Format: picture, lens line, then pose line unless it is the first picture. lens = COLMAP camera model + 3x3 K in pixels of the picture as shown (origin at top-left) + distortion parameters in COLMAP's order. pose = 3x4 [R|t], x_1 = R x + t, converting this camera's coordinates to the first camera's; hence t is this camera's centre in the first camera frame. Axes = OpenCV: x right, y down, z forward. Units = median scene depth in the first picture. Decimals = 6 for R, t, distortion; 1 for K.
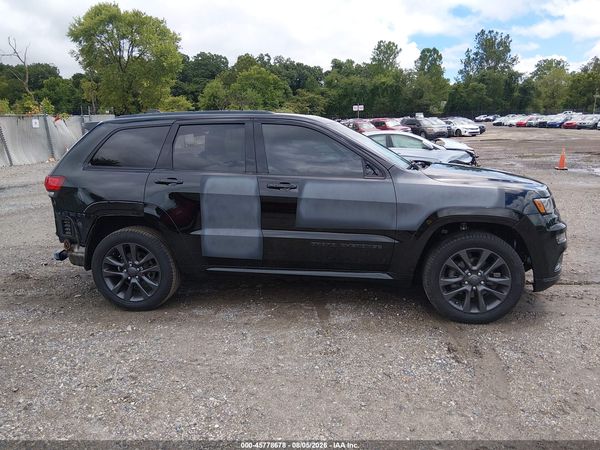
lens RADIAL K [[457.0, 0, 300.0], [0, 457.0, 225.0], [0, 0, 1]] dist [0.063216, -0.107302]
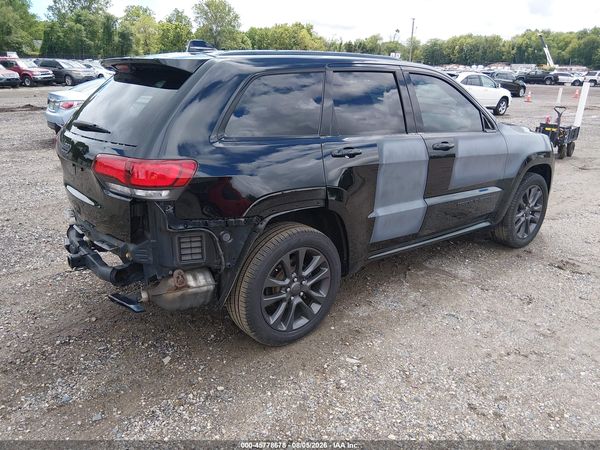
lens RADIAL K [[457.0, 0, 300.0], [0, 457.0, 225.0], [0, 0, 1]] dist [0.063216, -0.107302]
pose [[0.691381, -0.191085, 0.696763, -0.814382], [0.112994, 0.981122, 0.156948, -0.097832], [-0.713600, -0.029781, 0.699920, 0.515351]]
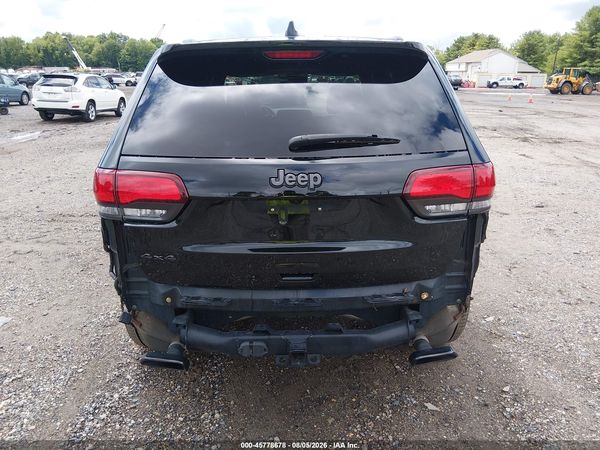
lens RADIAL K [[456.7, 0, 300.0], [0, 456.7, 225.0], [0, 0, 1]] dist [0.029416, -0.056778]
pose [[-0.149830, -0.275045, 0.949685, -0.959073], [0.207434, 0.930405, 0.302187, -0.225096], [-0.966707, 0.242274, -0.082349, 1.240529]]
